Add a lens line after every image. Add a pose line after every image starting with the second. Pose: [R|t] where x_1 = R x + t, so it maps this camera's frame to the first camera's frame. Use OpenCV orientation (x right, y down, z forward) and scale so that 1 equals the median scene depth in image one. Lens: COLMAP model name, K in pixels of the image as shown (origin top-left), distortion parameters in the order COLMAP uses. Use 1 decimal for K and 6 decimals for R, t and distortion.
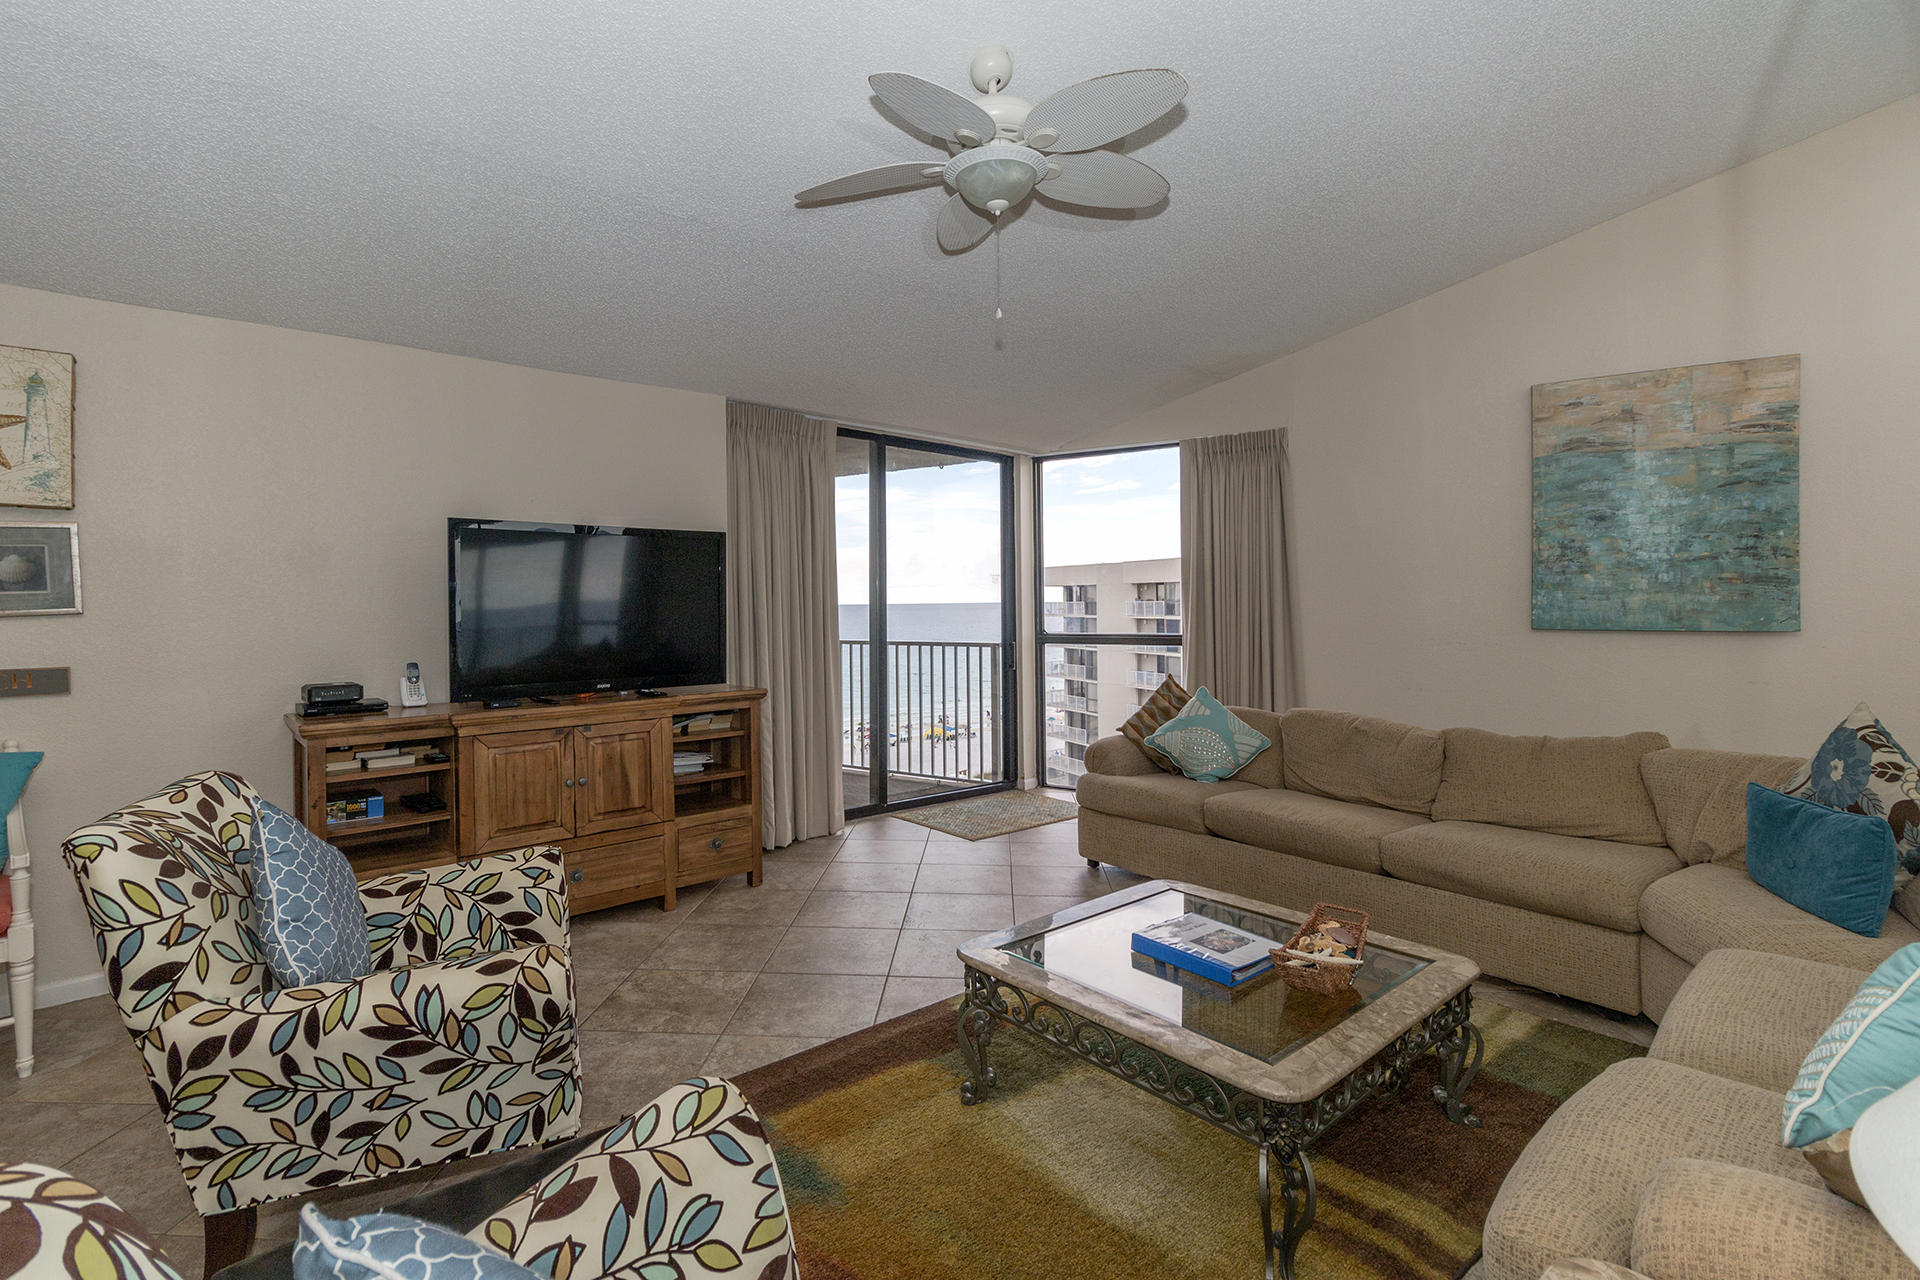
lens RADIAL K [[892.7, 0, 942.4], [0, 892.7, 609.2], [0, 0, 1]] dist [0.001851, 0.000655]
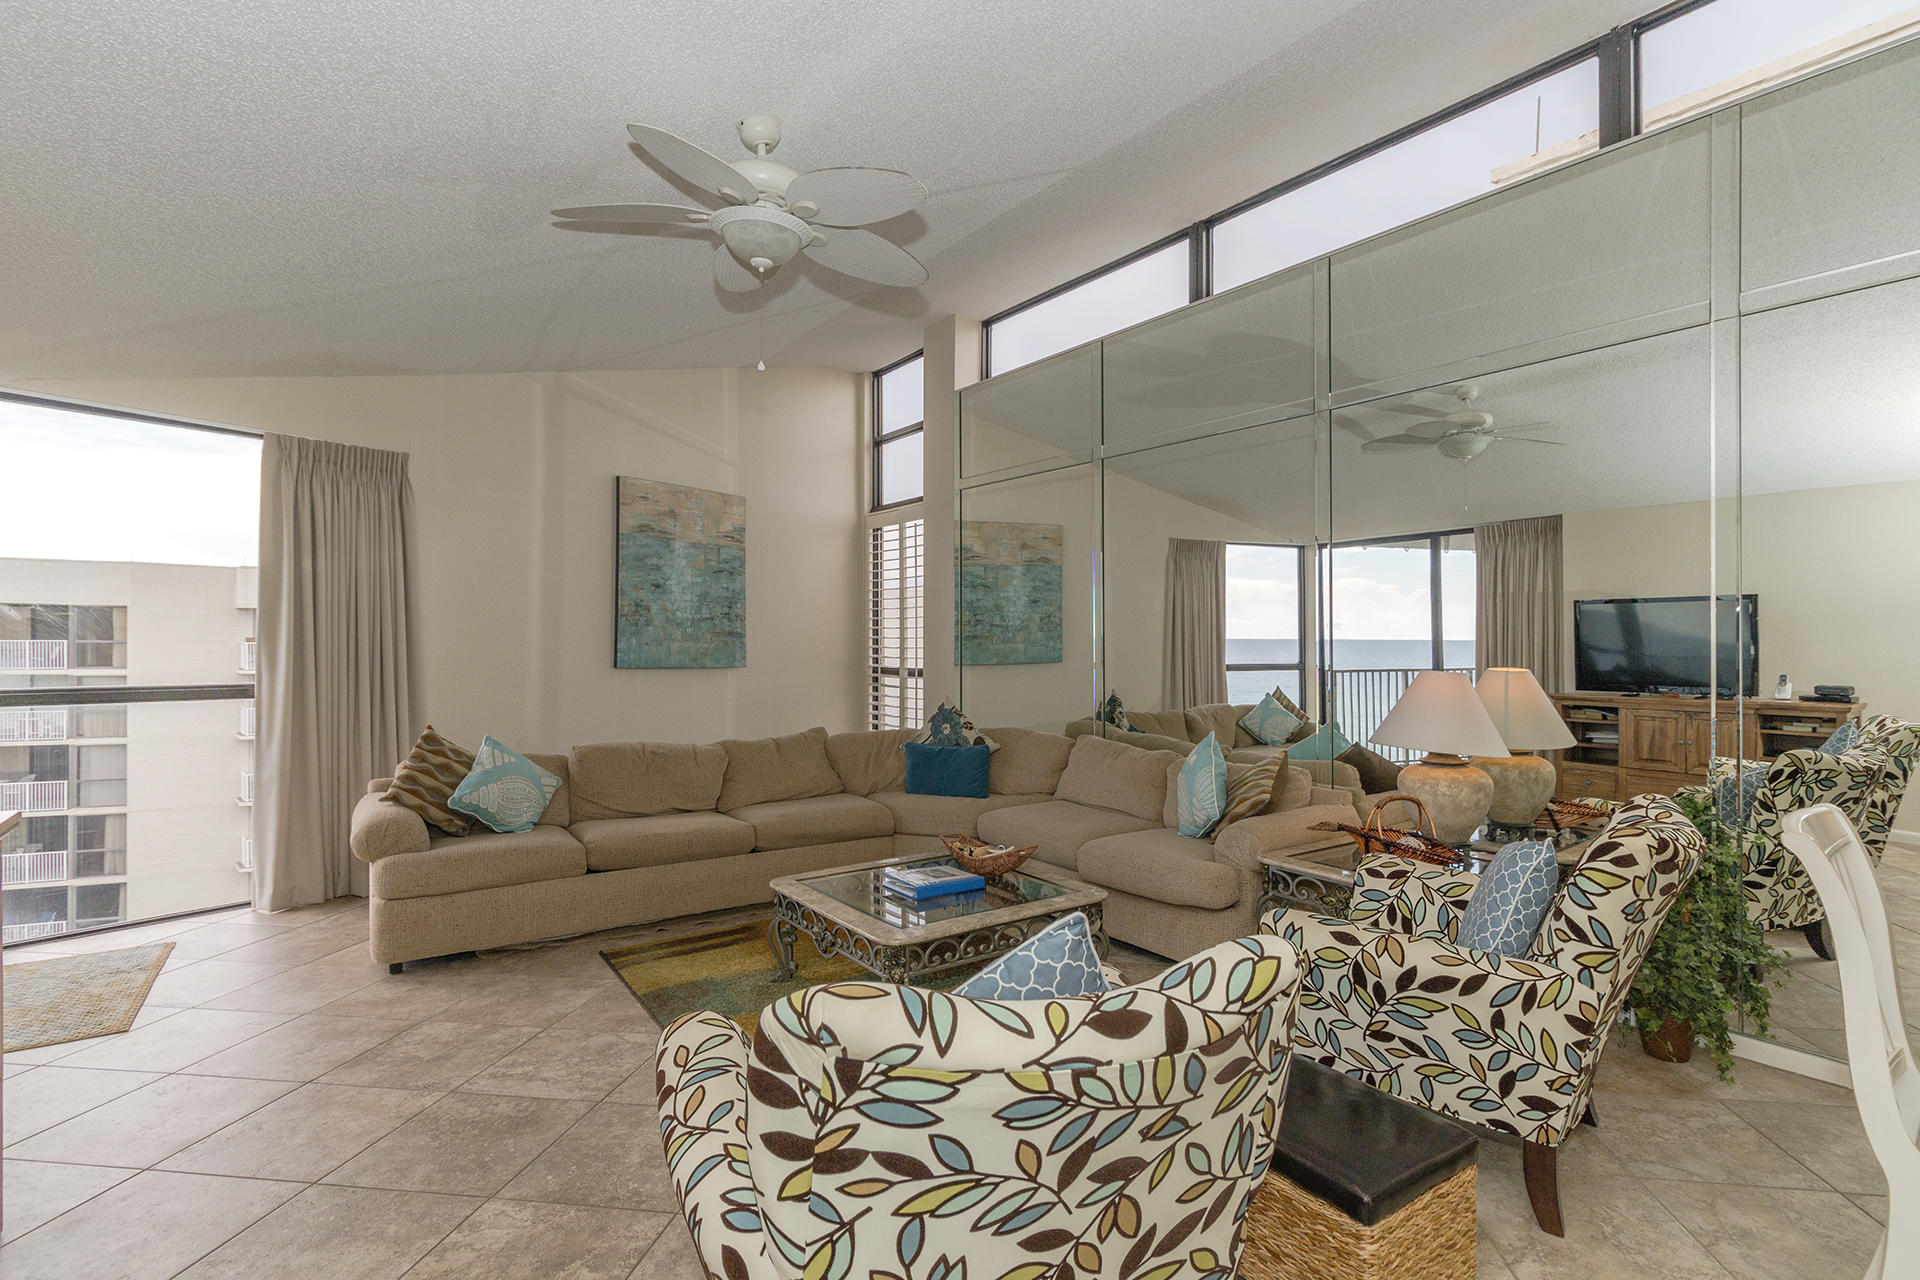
lens RADIAL K [[897.1, 0, 985.6], [0, 897.1, 647.6], [0, 0, 1]] dist [0.000593, -0.000324]
pose [[0.058900, 0.008055, 0.998231, -0.625574], [-0.002873, 0.999965, -0.007900, 0.002234], [-0.998260, -0.002402, 0.058921, 0.438756]]
